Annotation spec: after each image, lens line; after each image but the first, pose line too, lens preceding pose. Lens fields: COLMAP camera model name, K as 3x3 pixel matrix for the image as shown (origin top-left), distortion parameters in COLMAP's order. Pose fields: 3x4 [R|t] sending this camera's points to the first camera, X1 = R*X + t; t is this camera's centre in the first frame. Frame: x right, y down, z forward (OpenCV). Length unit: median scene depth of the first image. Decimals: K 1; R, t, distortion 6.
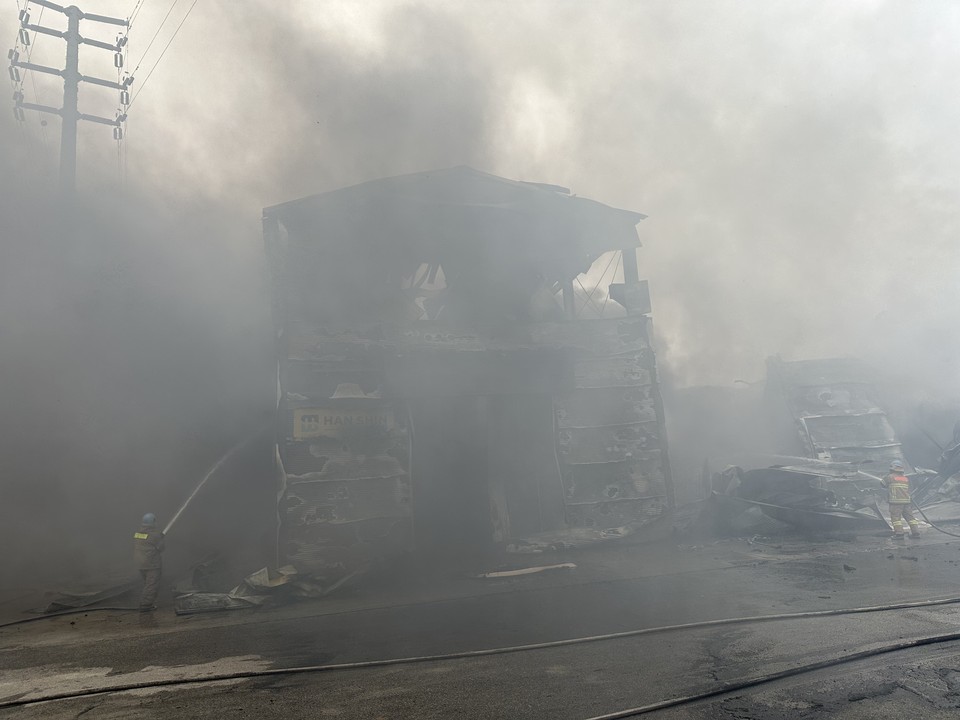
lens RADIAL K [[665.8, 0, 479.6], [0, 665.8, 368.5], [0, 0, 1]] dist [0.147982, -0.135351]
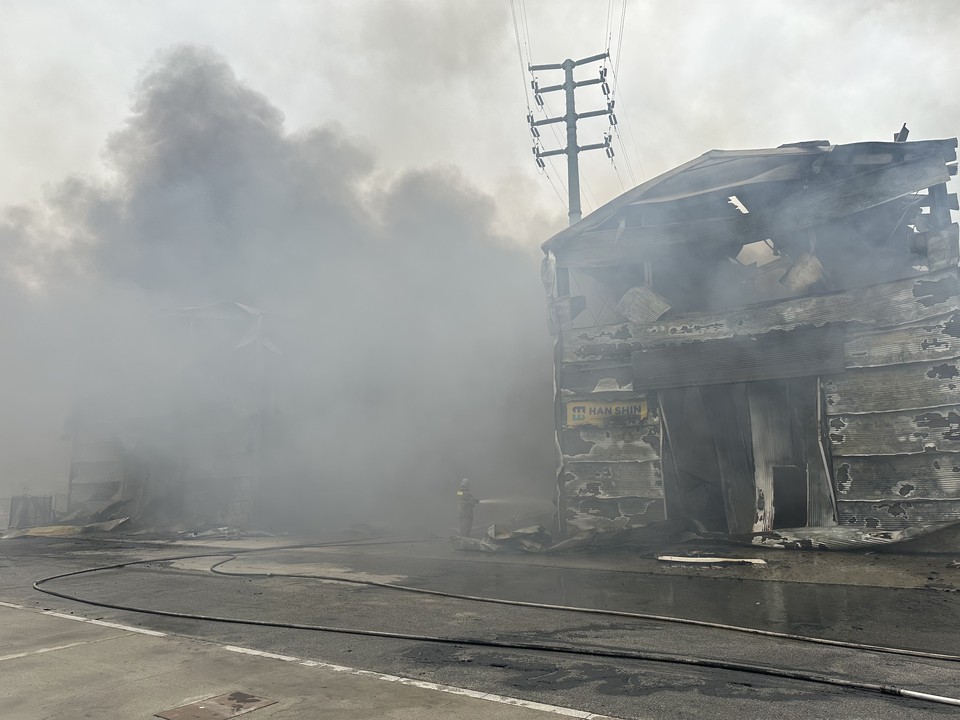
lens RADIAL K [[677.6, 0, 485.2], [0, 677.6, 359.6], [0, 0, 1]] dist [0.156223, -0.182628]
pose [[0.687286, -0.069308, -0.723073, 0.480457], [0.099727, 0.995015, -0.000582, -0.028816], [0.719508, -0.071709, 0.690772, 0.035740]]
